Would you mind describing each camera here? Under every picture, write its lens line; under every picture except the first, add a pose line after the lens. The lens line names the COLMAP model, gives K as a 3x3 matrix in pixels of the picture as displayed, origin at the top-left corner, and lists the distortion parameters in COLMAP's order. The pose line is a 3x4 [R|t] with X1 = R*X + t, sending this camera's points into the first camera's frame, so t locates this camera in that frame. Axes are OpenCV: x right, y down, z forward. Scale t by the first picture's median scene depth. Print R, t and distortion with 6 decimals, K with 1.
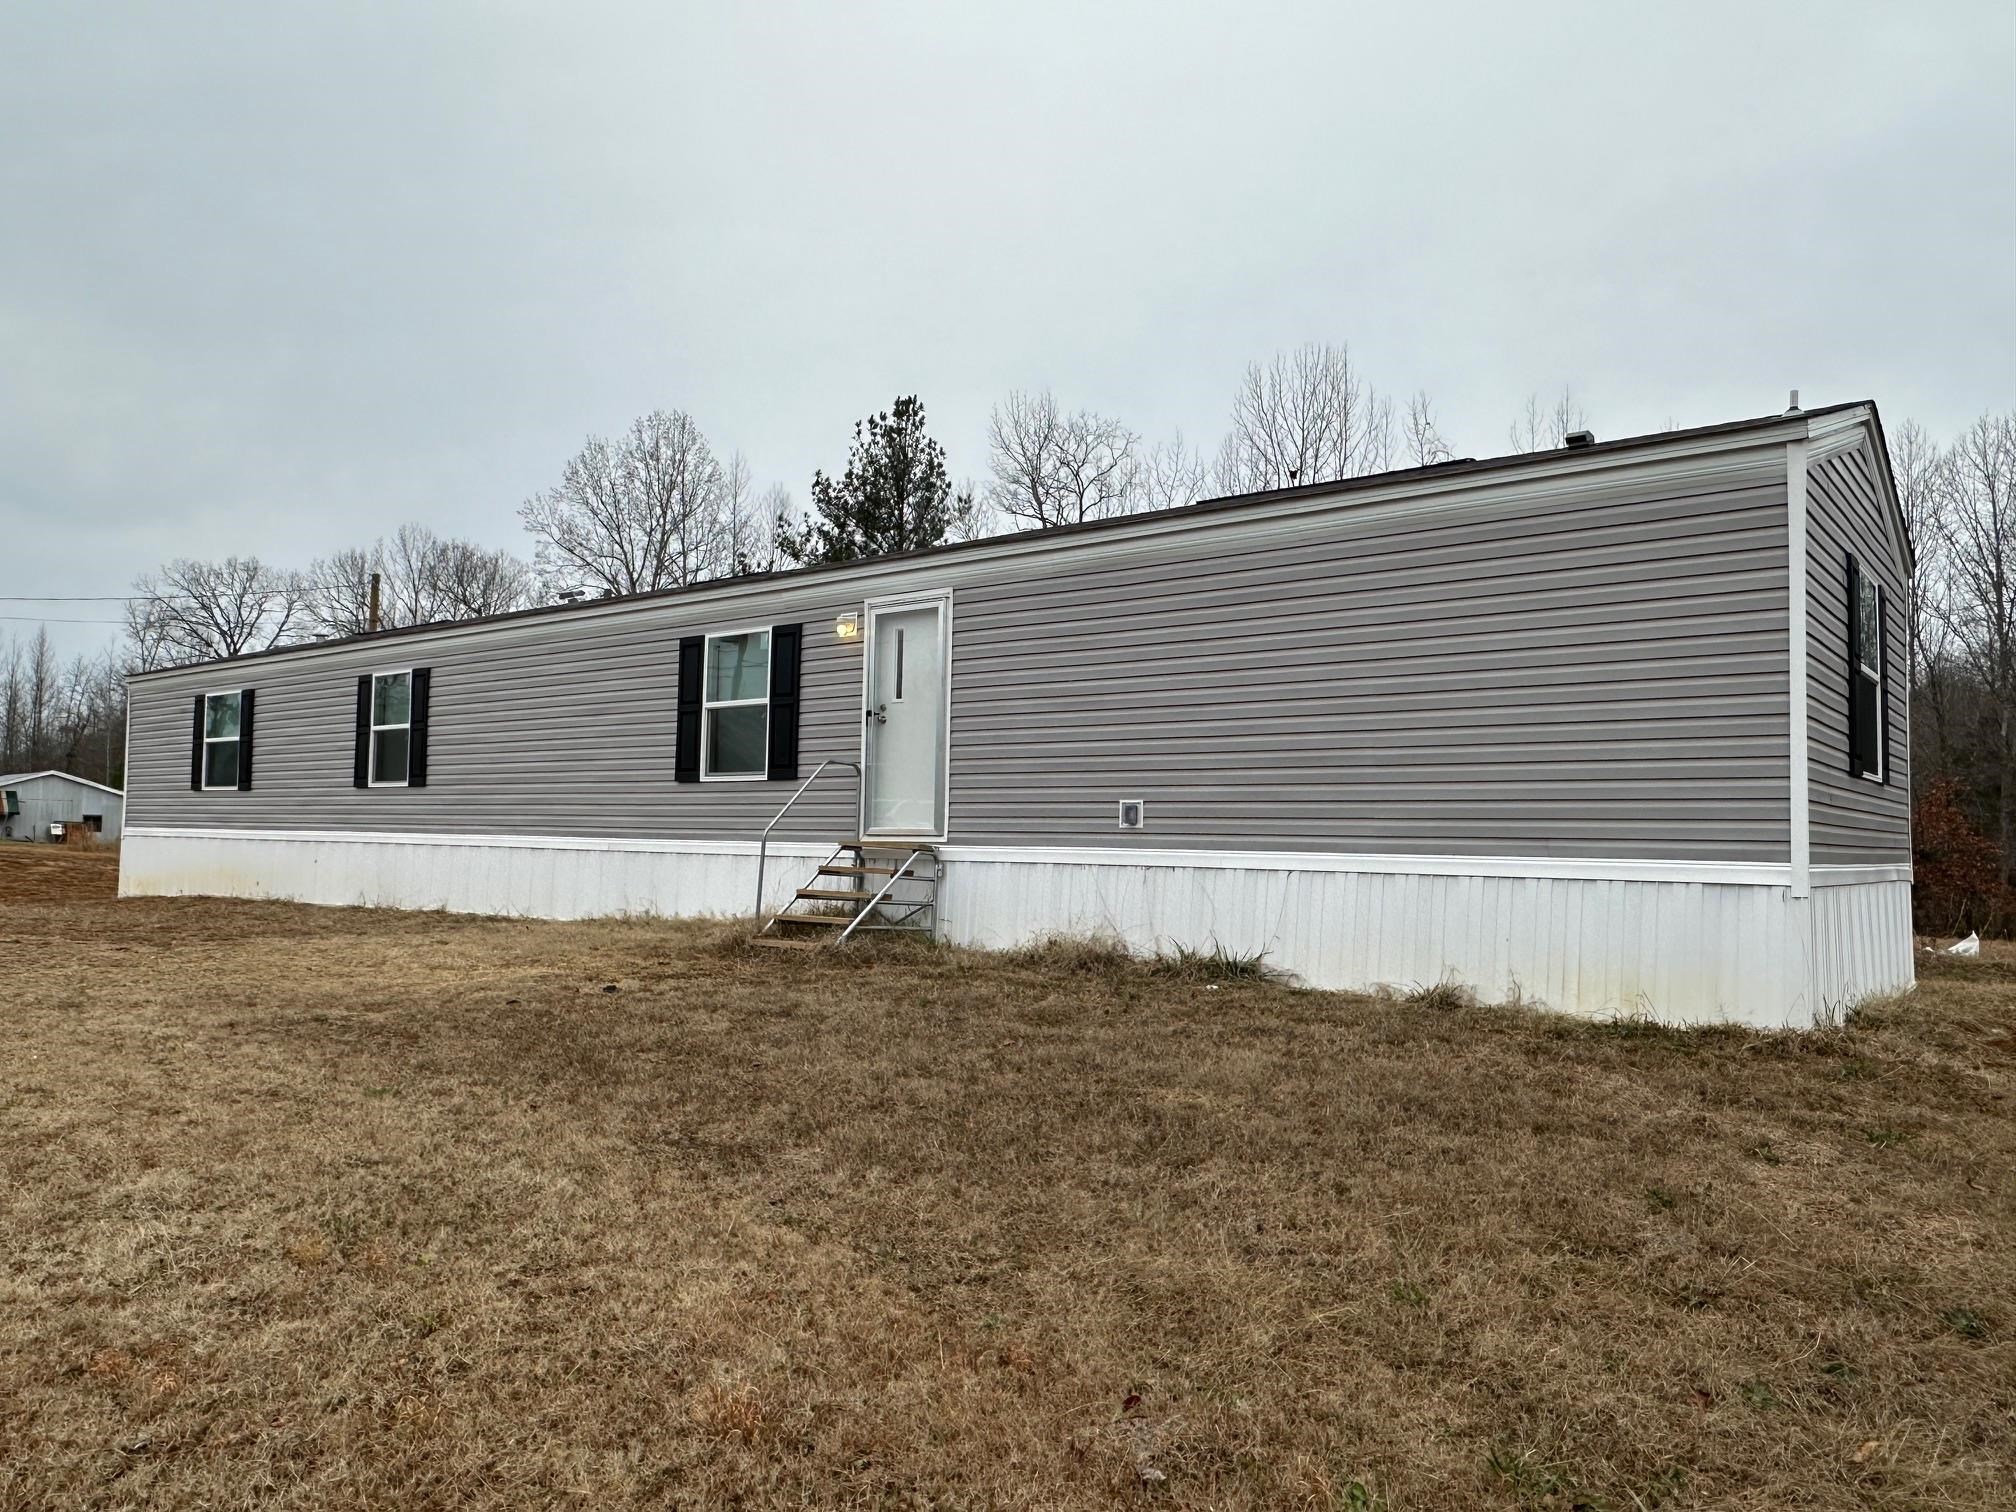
lens RADIAL K [[1402.9, 0, 999.8], [0, 1402.9, 761.2], [0, 0, 1]] dist [-0.001486, 0.001958]
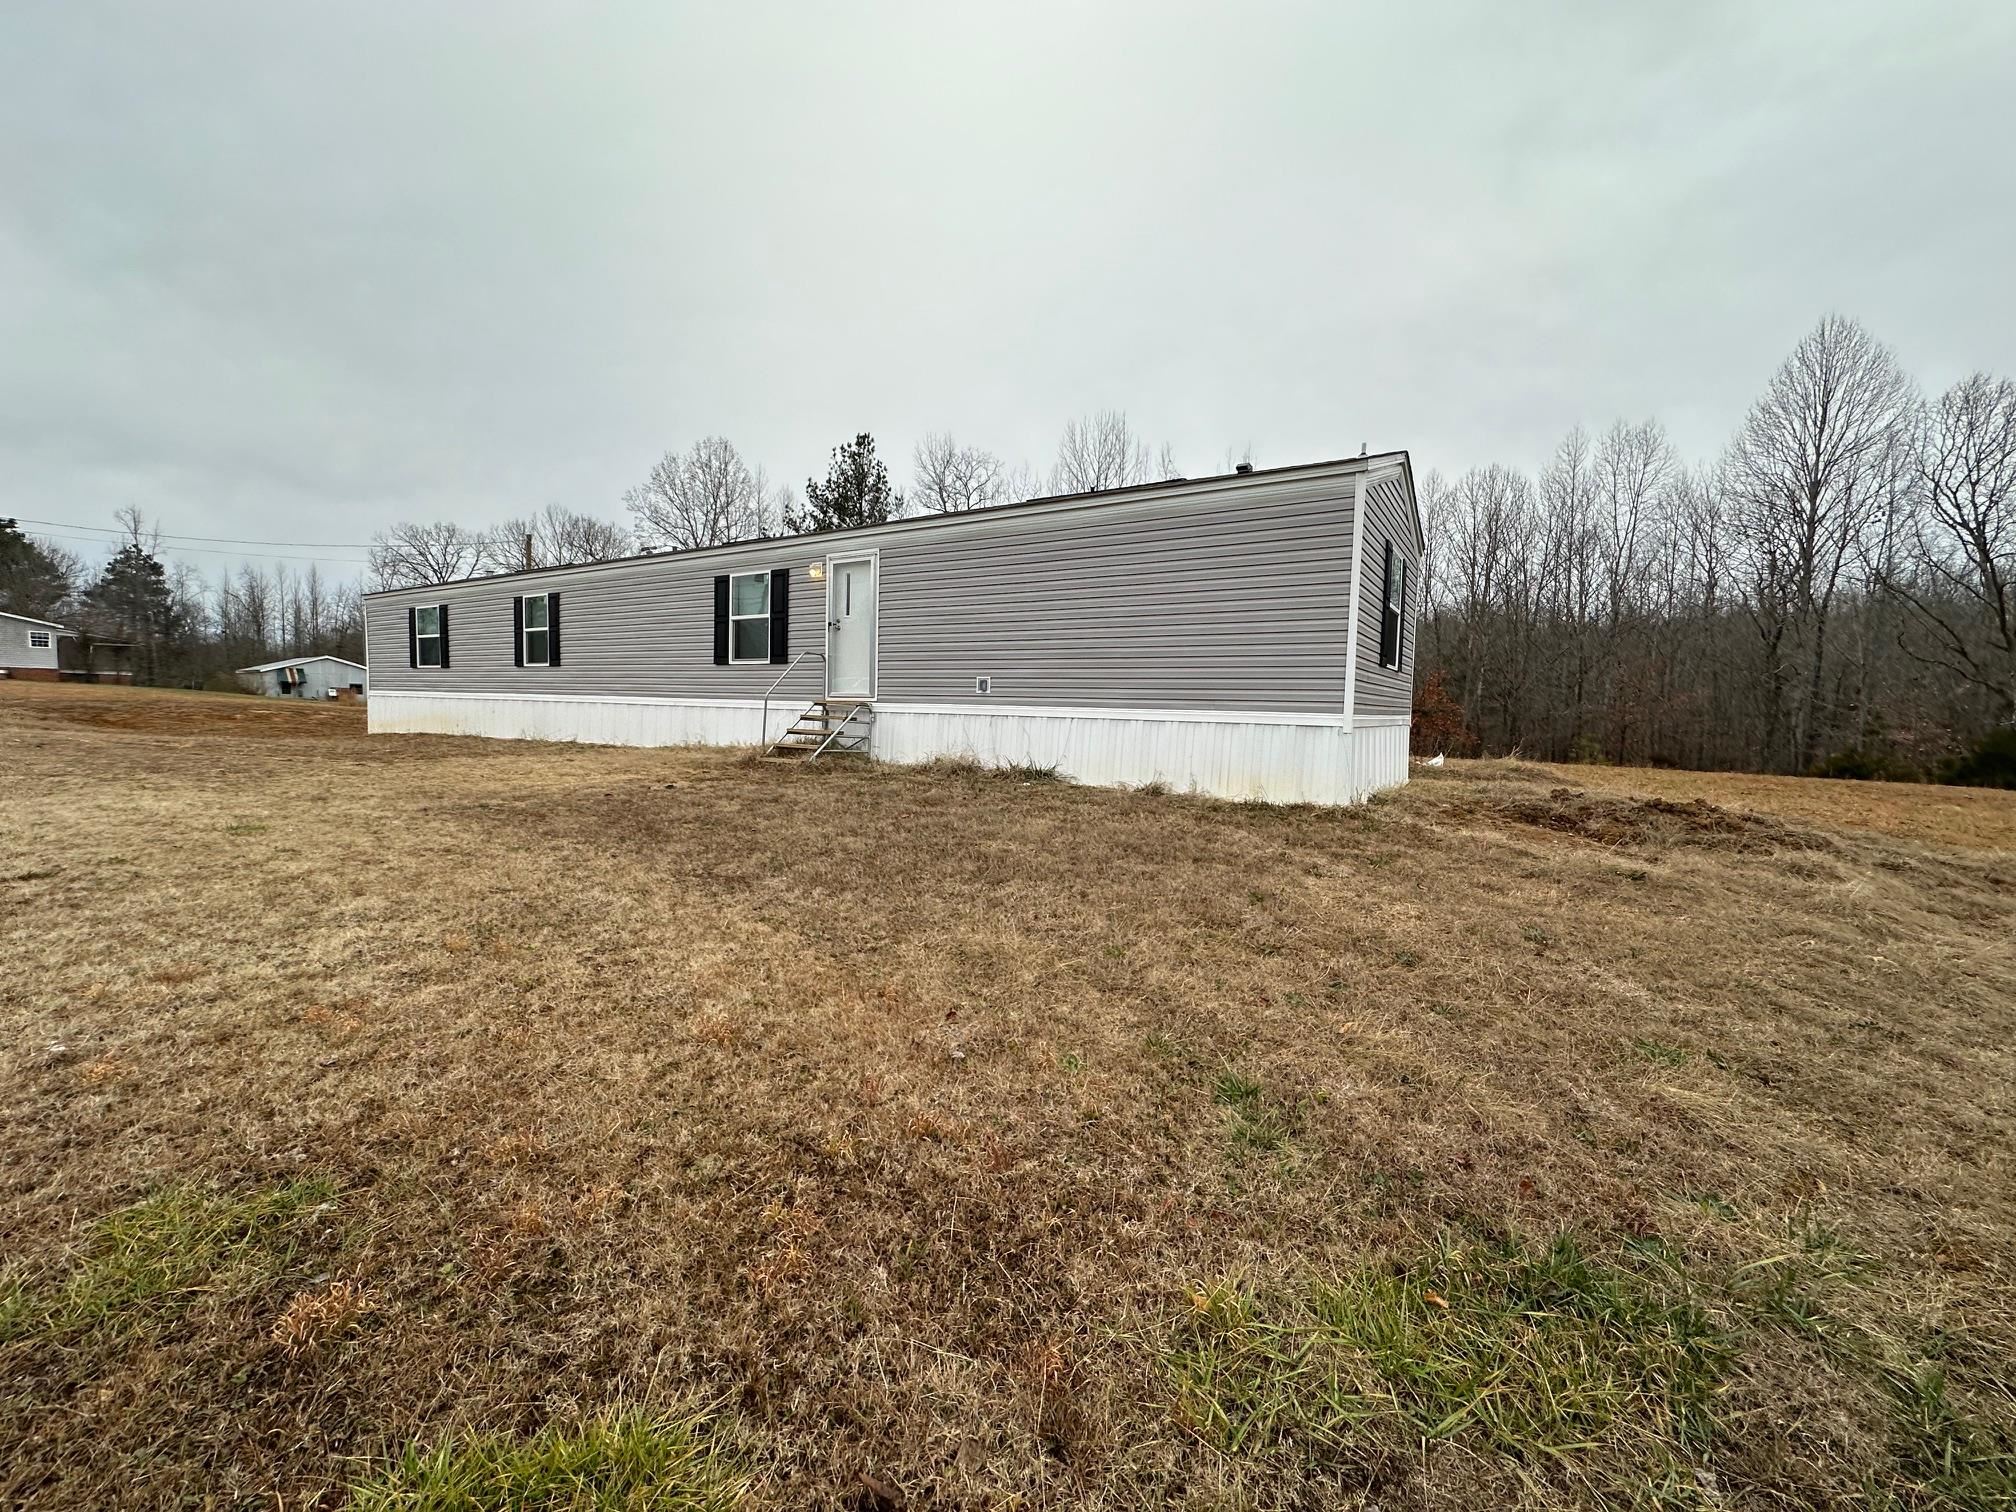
lens RADIAL K [[803.7, 0, 1007.5], [0, 803.7, 752.7], [0, 0, 1]] dist [0.000155, 0.000370]
pose [[0.994904, -0.000794, 0.100822, 0.031101], [-0.011030, 0.993110, 0.116669, 0.006208], [-0.100220, -0.117186, 0.988040, 0.018593]]
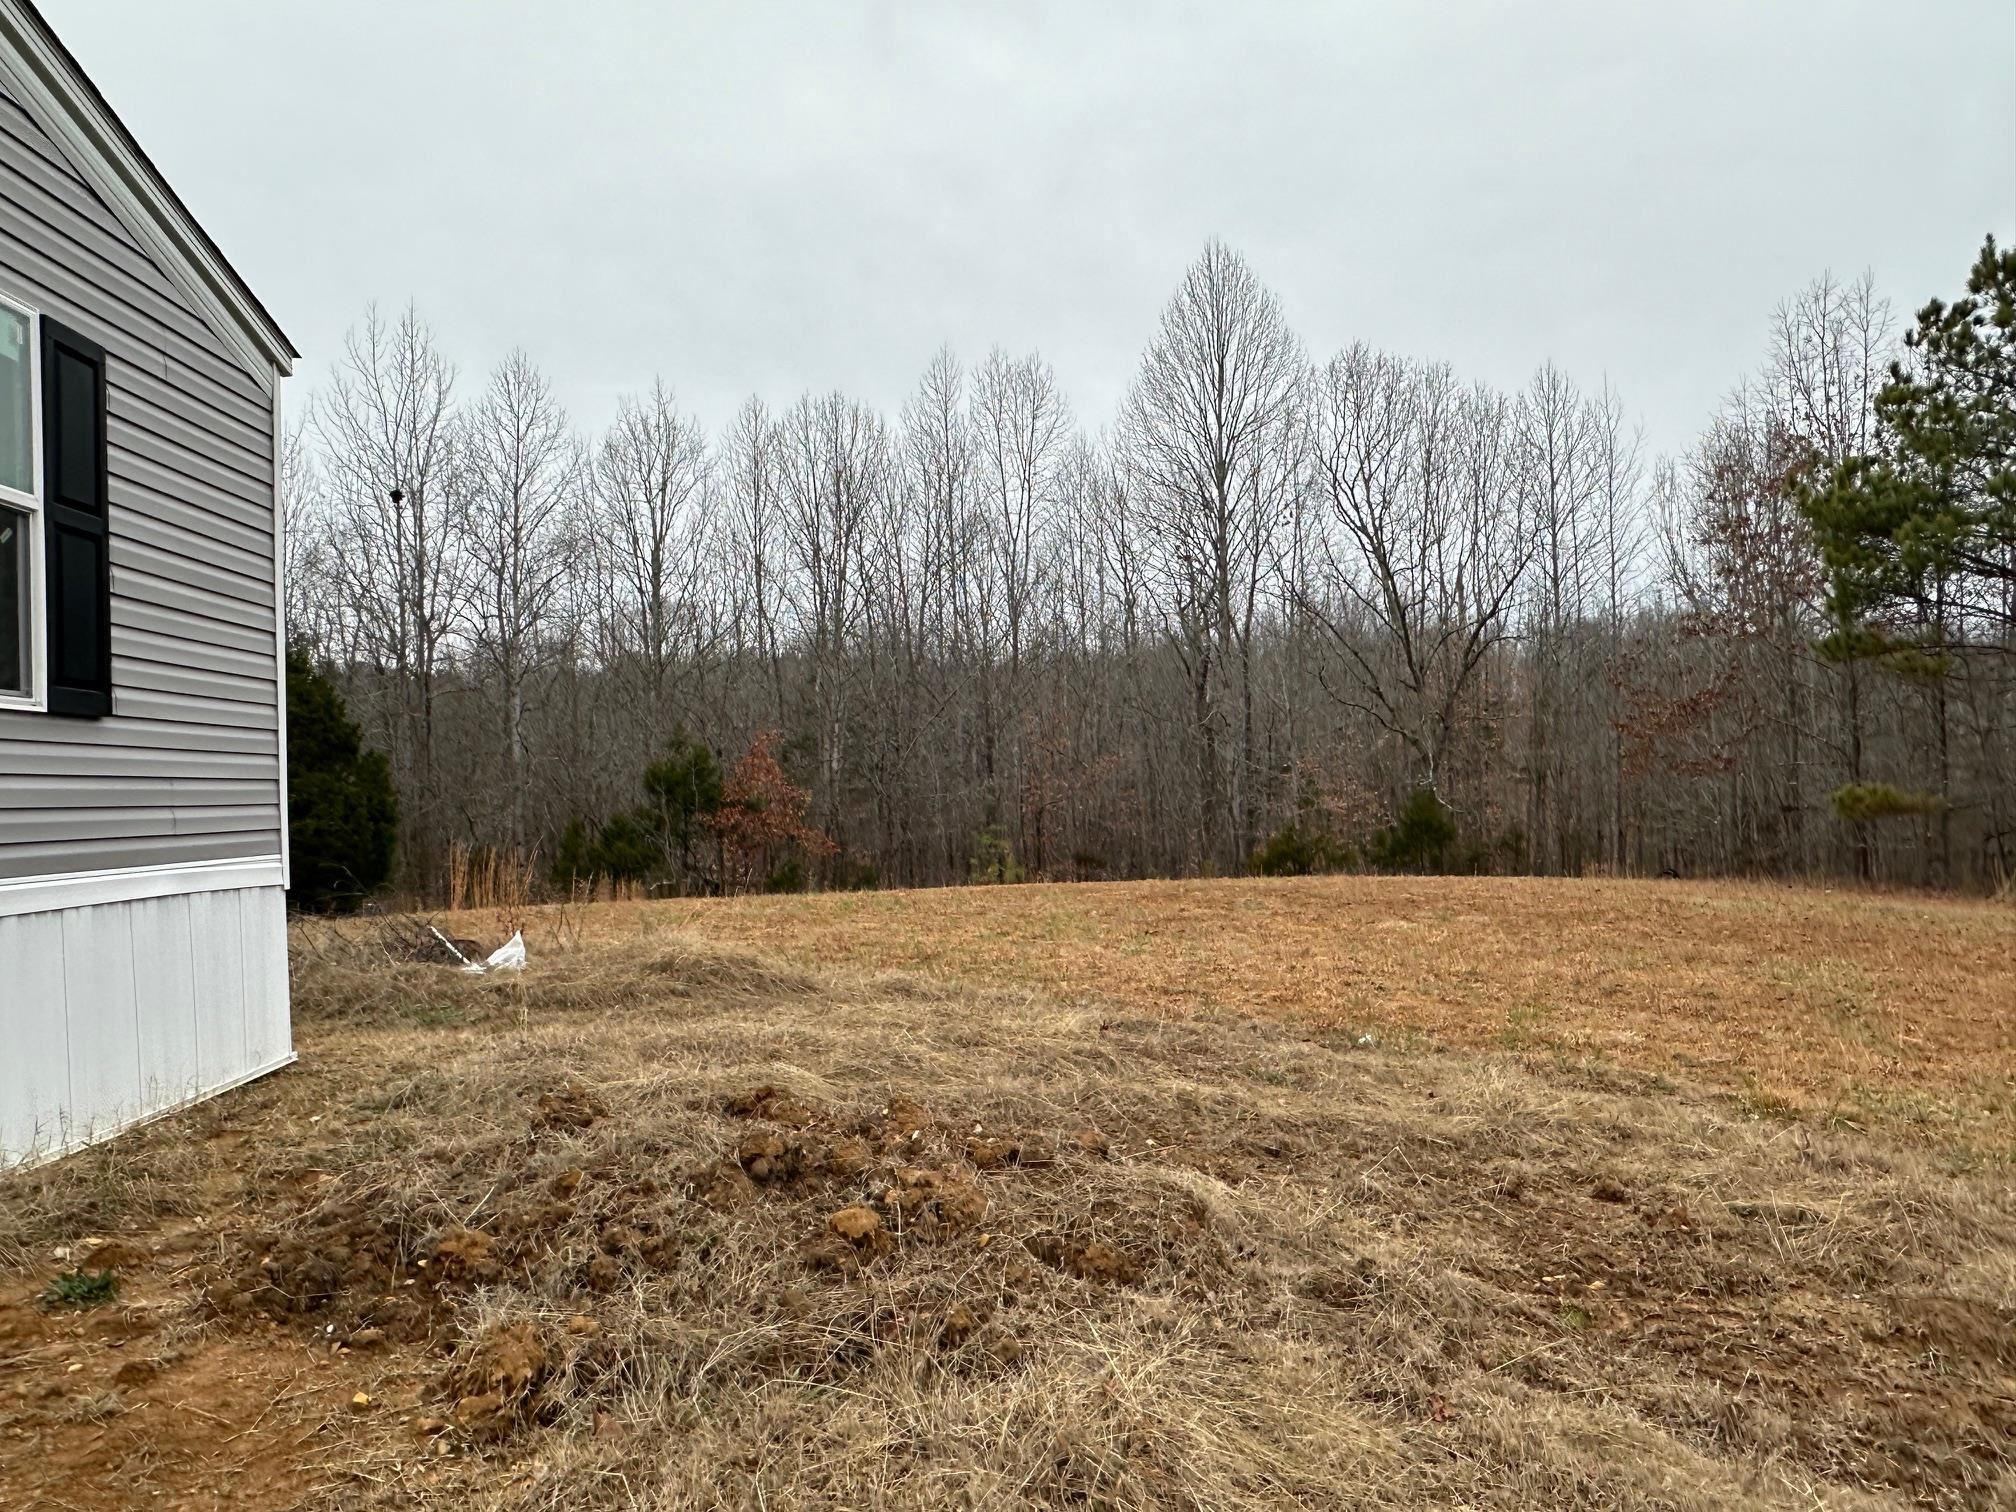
lens RADIAL K [[1402.9, 0, 999.4], [0, 1402.9, 765.4], [0, 0, 1]] dist [-0.001486, 0.001958]
pose [[0.761635, -0.026080, 0.647481, 0.478217], [0.006044, 0.999432, 0.033146, 0.013528], [-0.647978, -0.021332, 0.761360, 0.335167]]
